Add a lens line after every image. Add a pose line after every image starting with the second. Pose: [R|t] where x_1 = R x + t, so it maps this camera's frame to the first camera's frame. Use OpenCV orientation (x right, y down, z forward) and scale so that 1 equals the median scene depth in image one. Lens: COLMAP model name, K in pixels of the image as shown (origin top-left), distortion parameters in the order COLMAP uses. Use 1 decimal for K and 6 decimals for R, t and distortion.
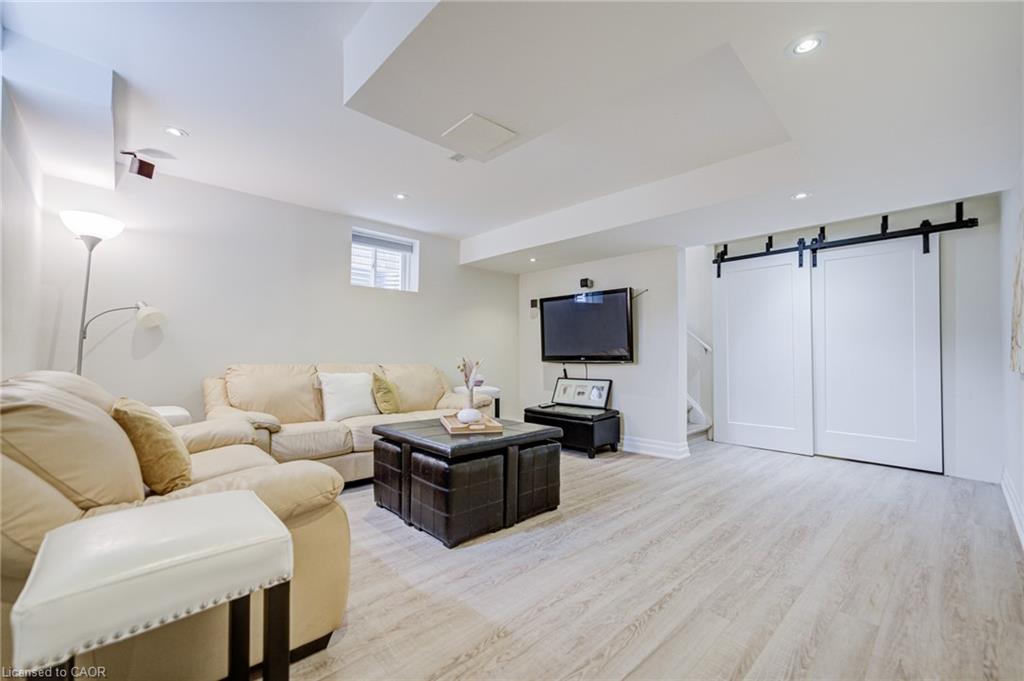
lens RADIAL K [[422.8, 0, 506.6], [0, 422.8, 340.4], [0, 0, 1]] dist [-0.025012, 0.003992]
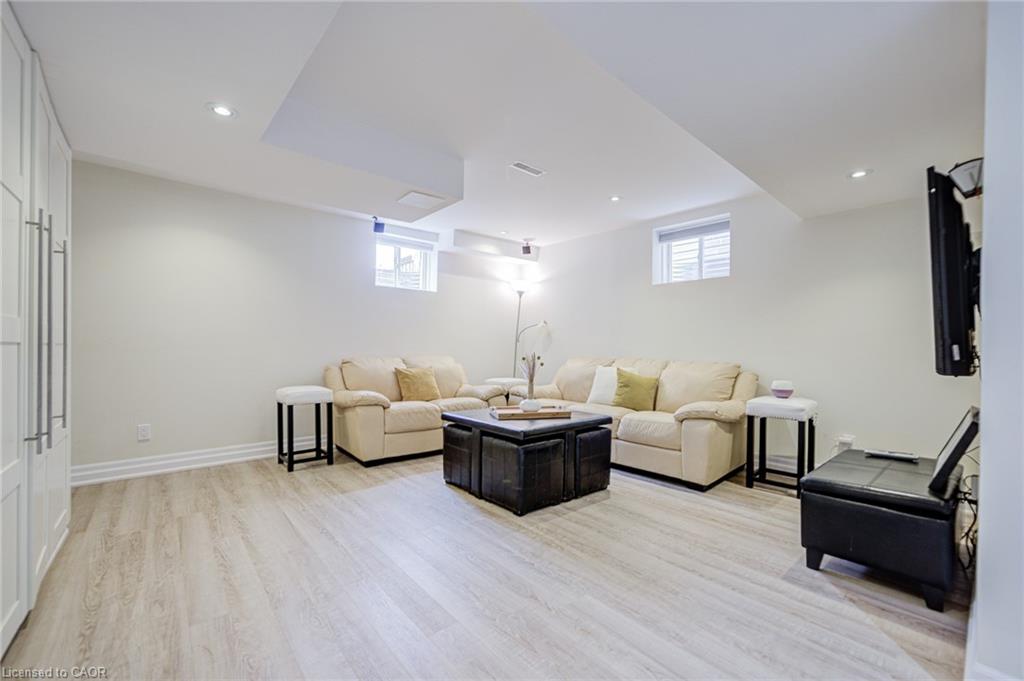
lens RADIAL K [[422.8, 0, 506.7], [0, 422.8, 345.7], [0, 0, 1]] dist [-0.025012, 0.003992]
pose [[-0.046200, -0.010037, -0.998882, 1.207372], [0.021135, 0.999716, -0.011023, 0.039561], [0.998709, -0.021620, -0.045974, 1.178715]]
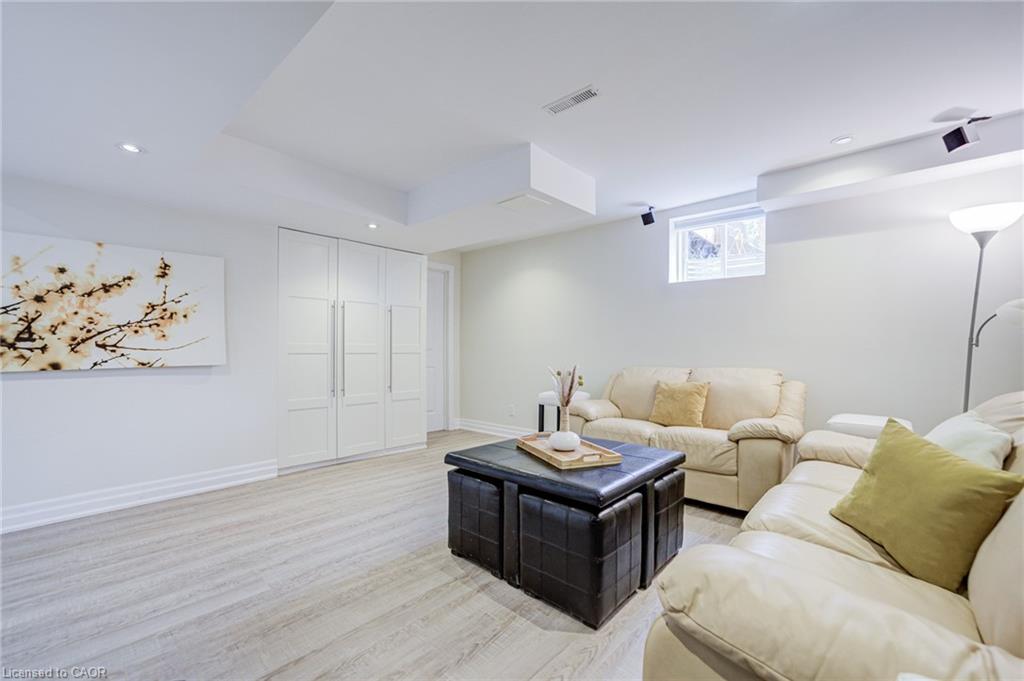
lens RADIAL K [[422.8, 0, 496.4], [0, 422.8, 356.8], [0, 0, 1]] dist [-0.025012, 0.003992]
pose [[-0.997663, -0.009935, -0.067600, 0.107272], [-0.009103, 0.999879, -0.012608, 0.043185], [0.067717, -0.011963, -0.997633, 2.080102]]
